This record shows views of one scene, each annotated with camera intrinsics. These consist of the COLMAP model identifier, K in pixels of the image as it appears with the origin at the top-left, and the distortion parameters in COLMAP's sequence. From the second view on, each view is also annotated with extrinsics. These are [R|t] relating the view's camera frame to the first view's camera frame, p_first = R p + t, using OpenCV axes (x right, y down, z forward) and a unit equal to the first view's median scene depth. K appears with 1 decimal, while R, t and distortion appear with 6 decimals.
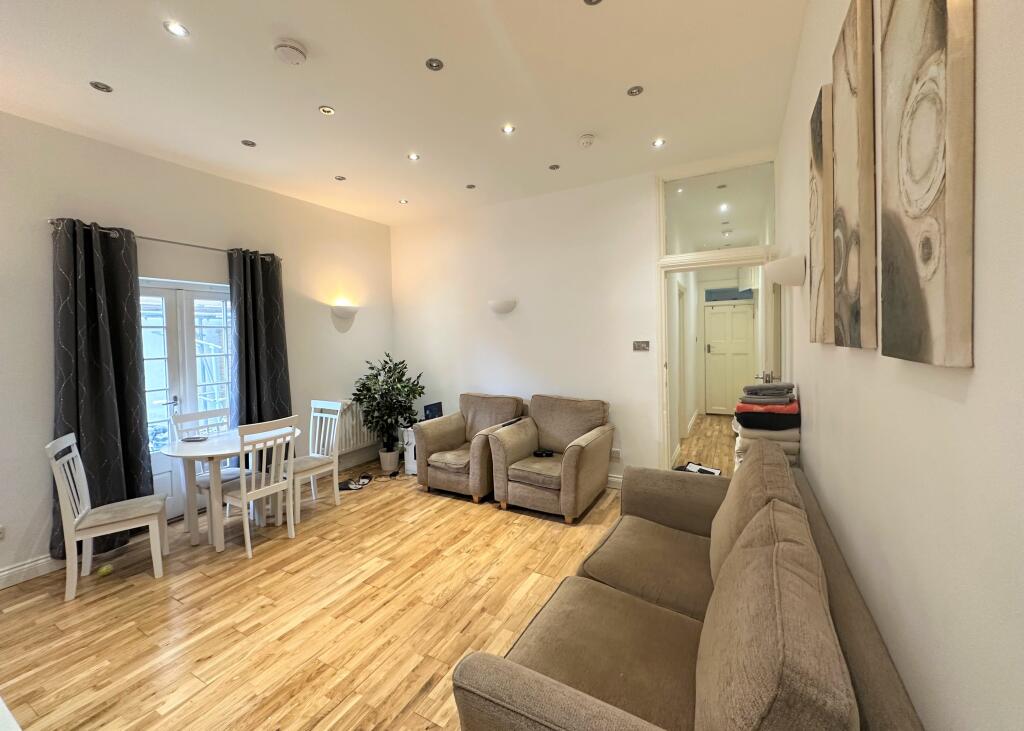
lens RADIAL K [[408.3, 0, 514.1], [0, 408.3, 346.0], [0, 0, 1]] dist [-0.000820, -0.000030]
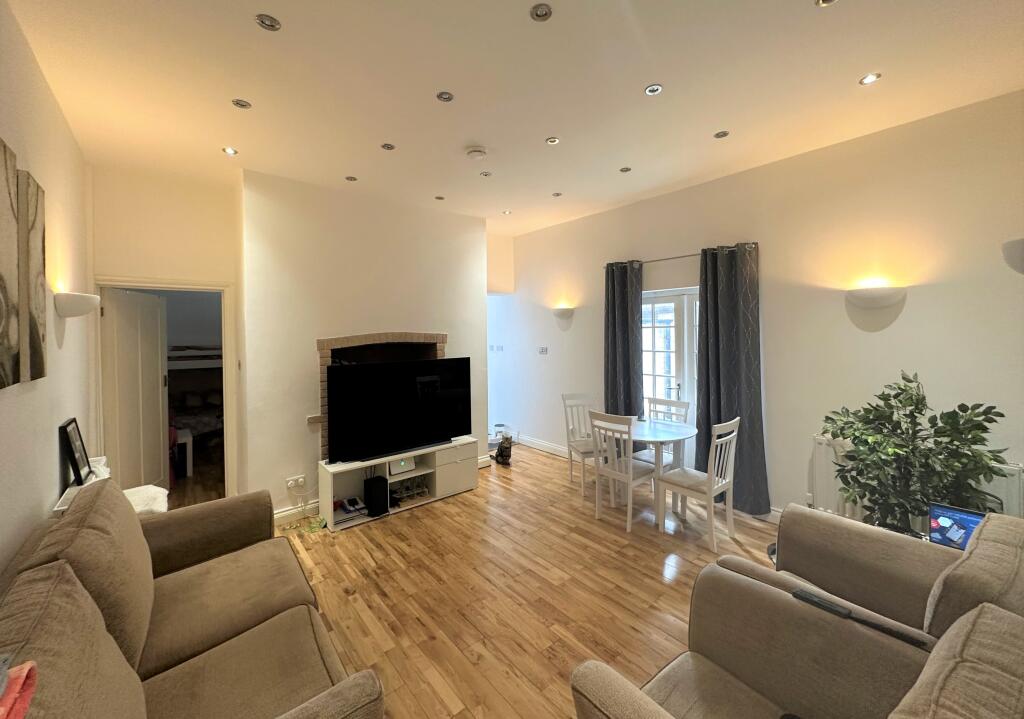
lens RADIAL K [[410.6, 0, 512.6], [0, 410.6, 330.6], [0, 0, 1]] dist [0.000181, -0.000013]
pose [[-0.368279, 0.029679, -0.929241, 0.581442], [-0.000014, 0.999490, 0.031928, -0.088386], [0.929715, 0.011771, -0.368091, 1.204458]]
